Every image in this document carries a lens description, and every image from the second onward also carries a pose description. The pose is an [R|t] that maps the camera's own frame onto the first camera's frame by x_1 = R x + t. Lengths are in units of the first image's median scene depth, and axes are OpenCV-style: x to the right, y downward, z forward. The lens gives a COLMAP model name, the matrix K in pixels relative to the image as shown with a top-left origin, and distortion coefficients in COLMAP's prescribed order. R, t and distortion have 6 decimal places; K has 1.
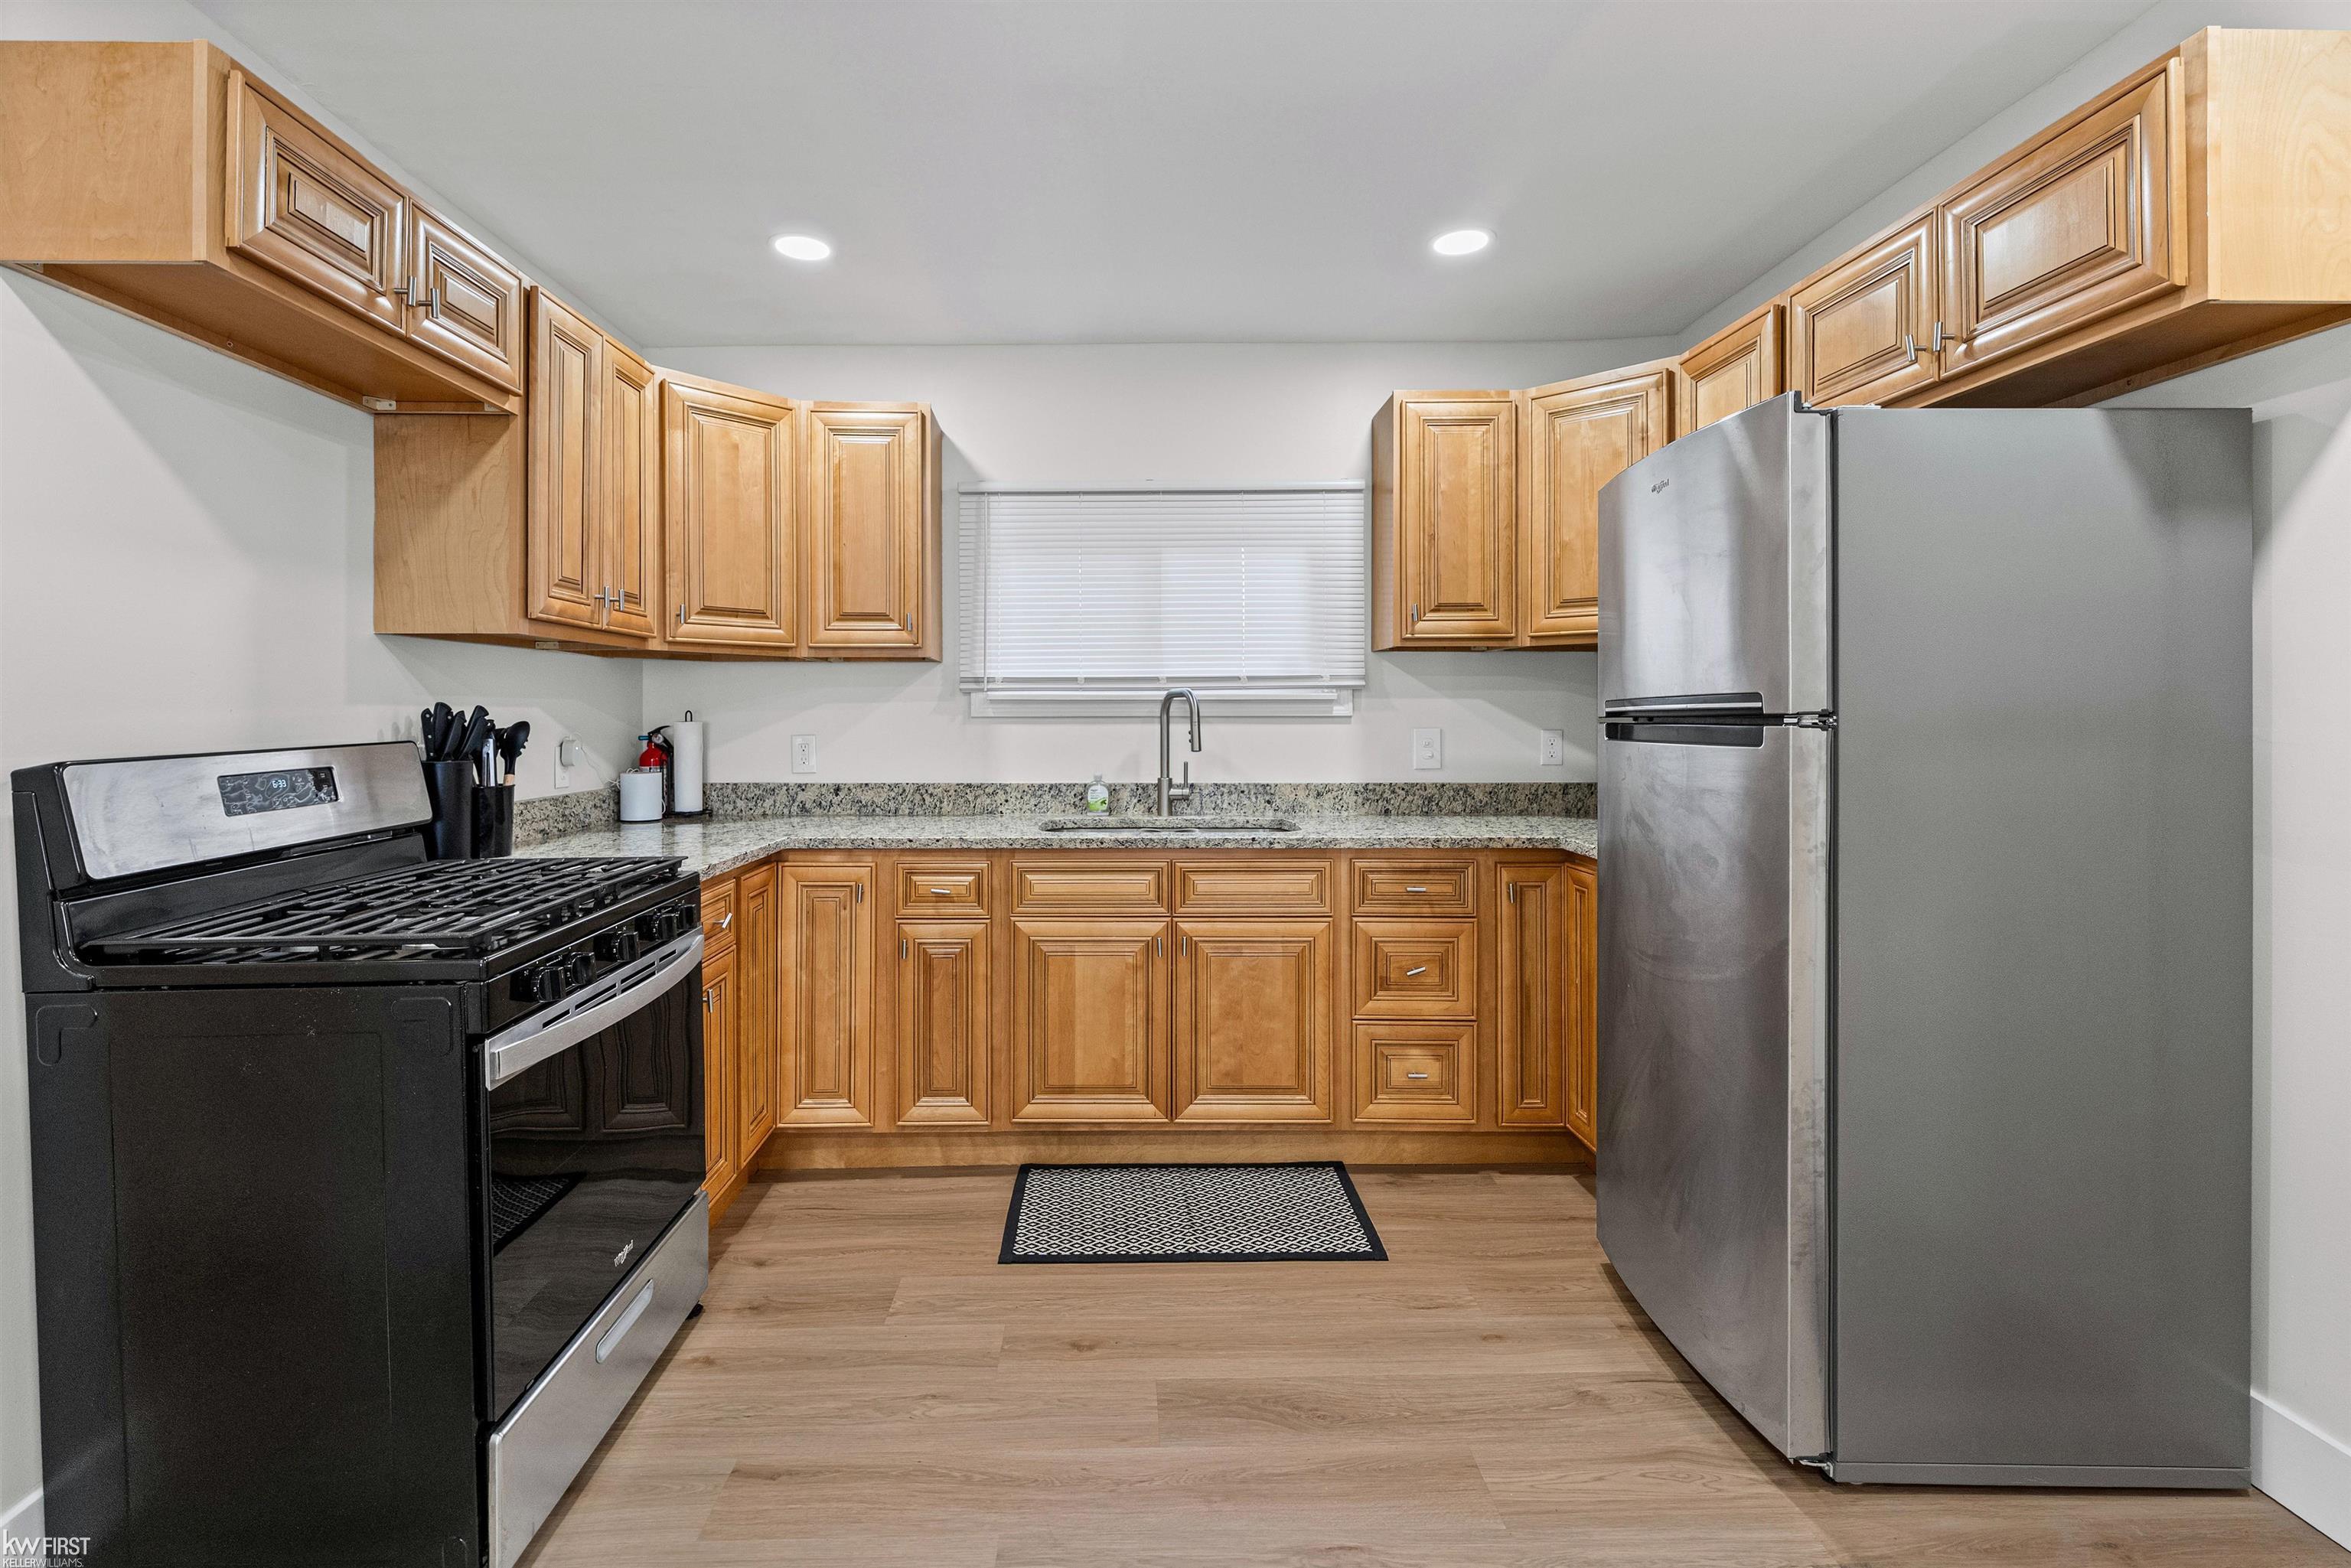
lens RADIAL K [[1061.8, 0, 1164.4], [0, 1061.8, 711.0], [0, 0, 1]] dist [-0.001882, -0.000808]
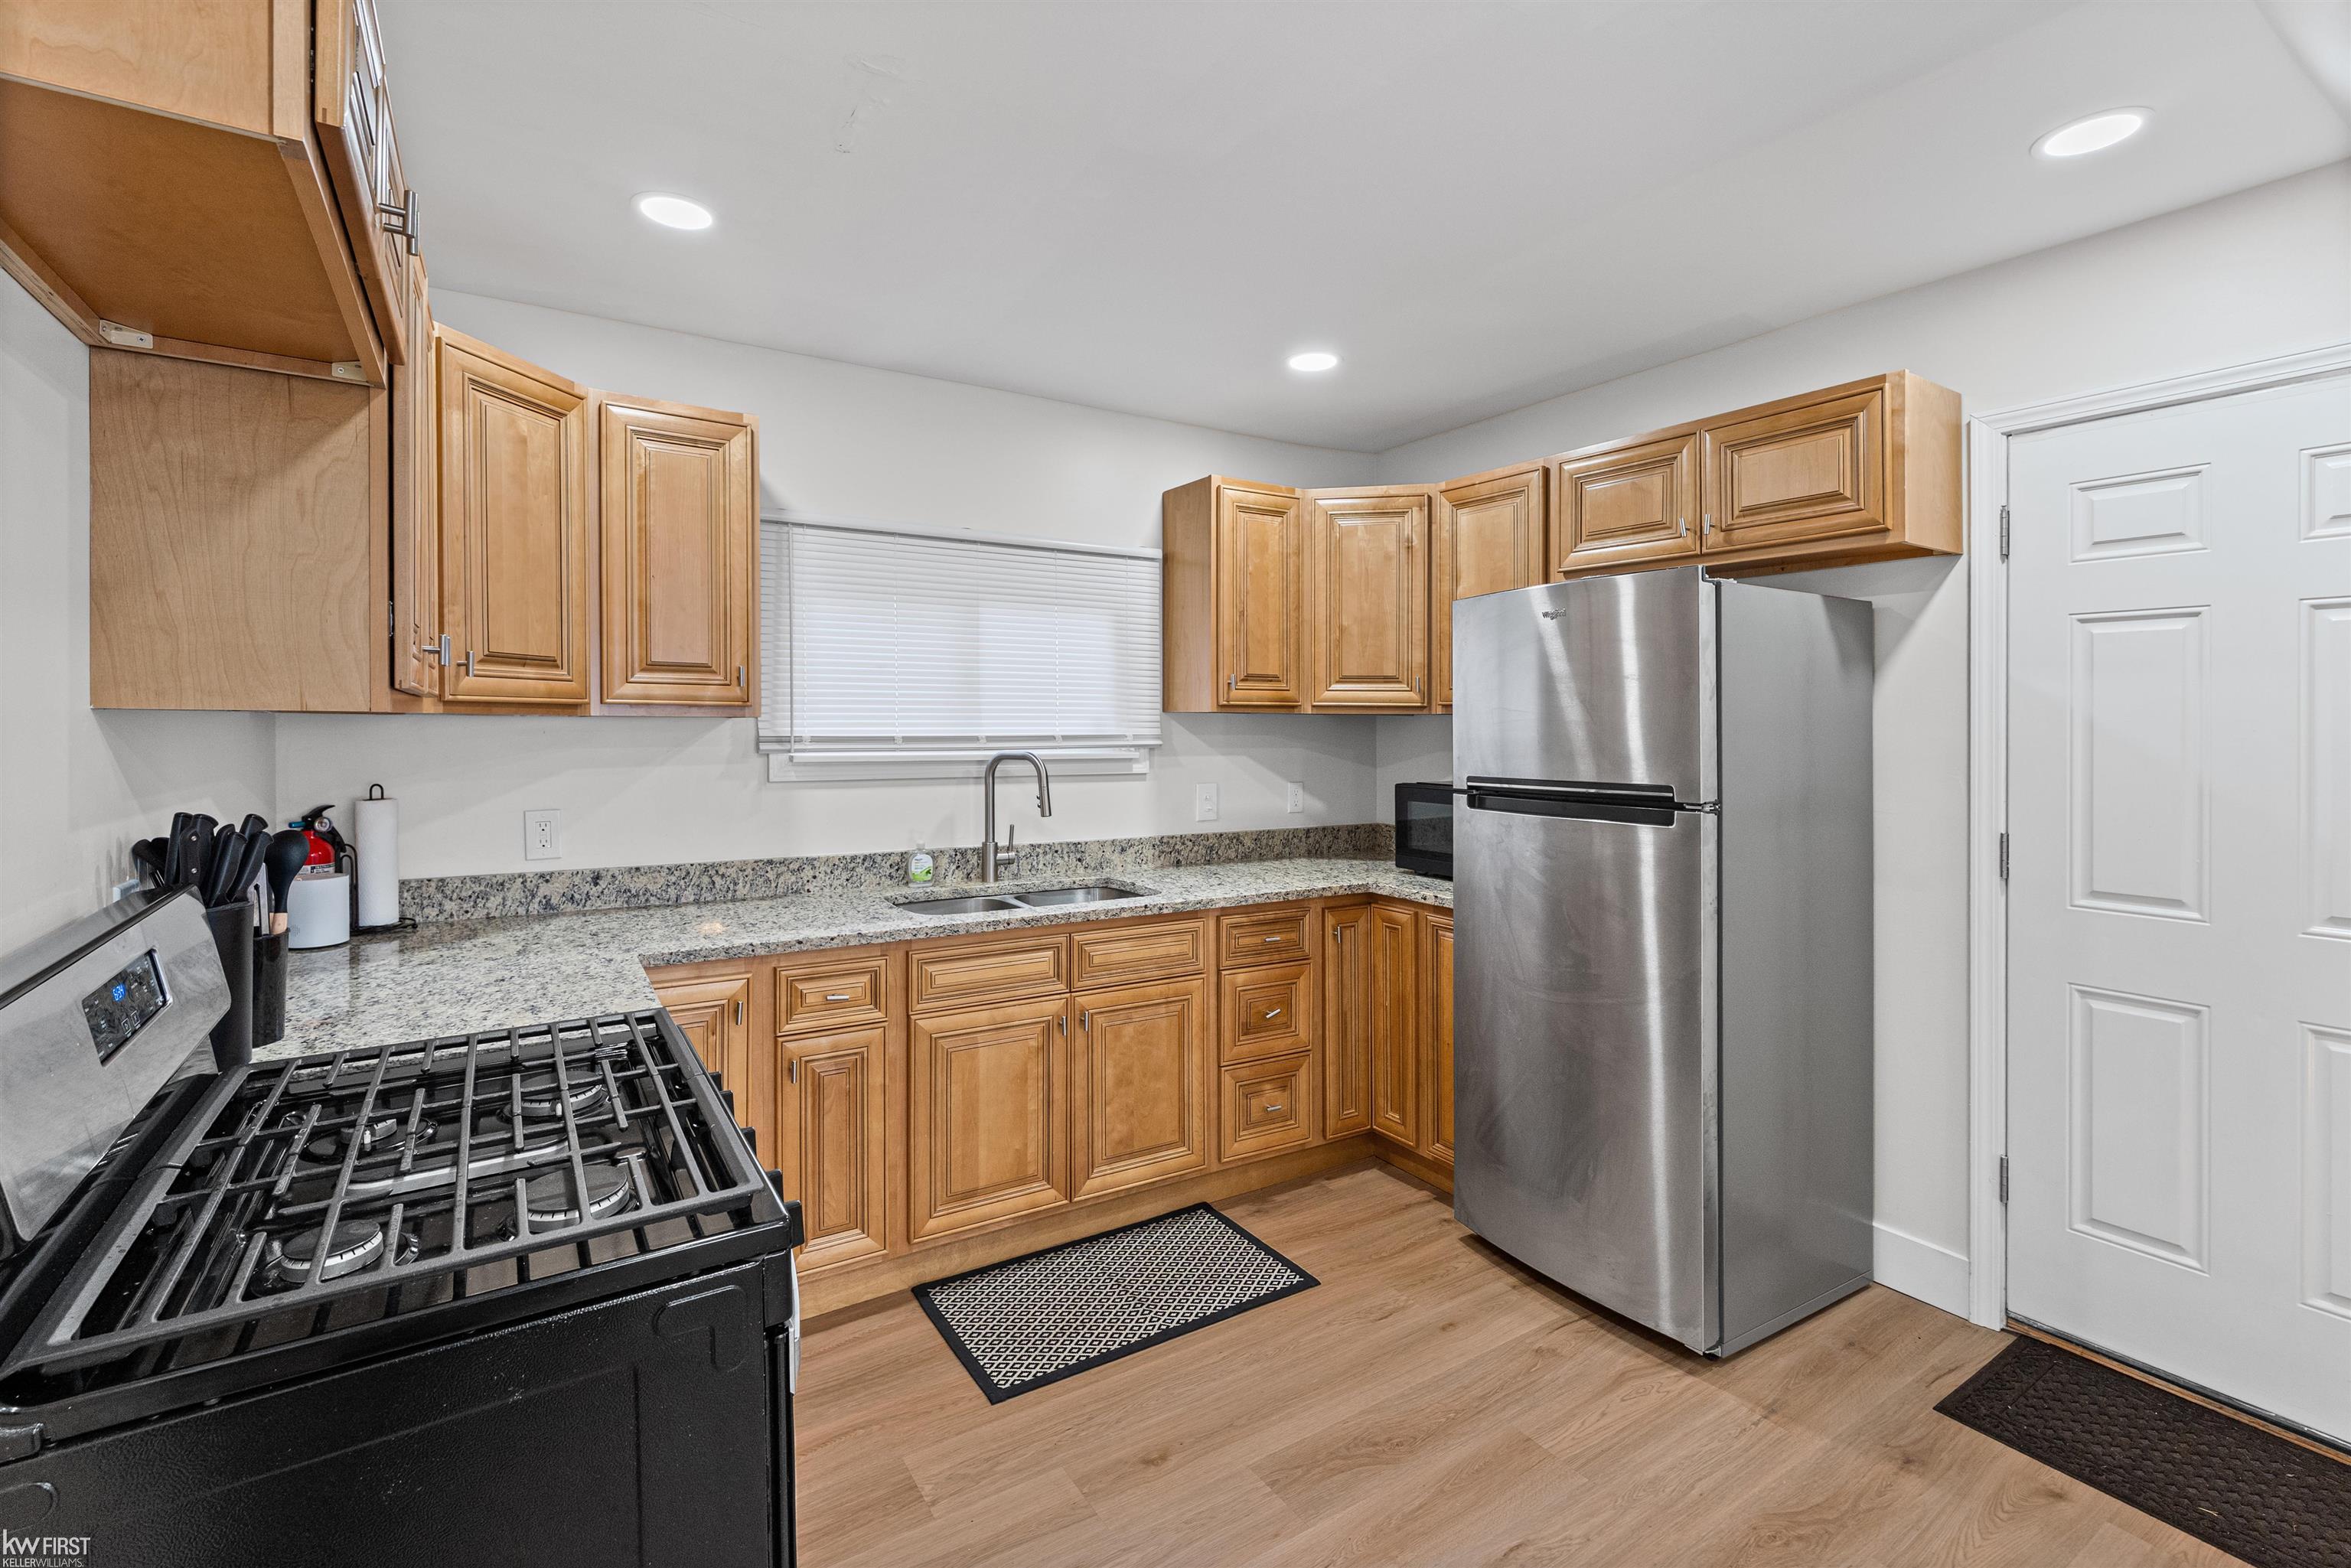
lens RADIAL K [[1039.6, 0, 1172.9], [0, 1039.6, 718.7], [0, 0, 1]] dist [0.000176, -0.000122]
pose [[0.851621, 0.011063, 0.524041, -0.415664], [-0.011848, 0.999928, -0.001854, -0.057761], [-0.524024, -0.004630, 0.851691, 0.133254]]
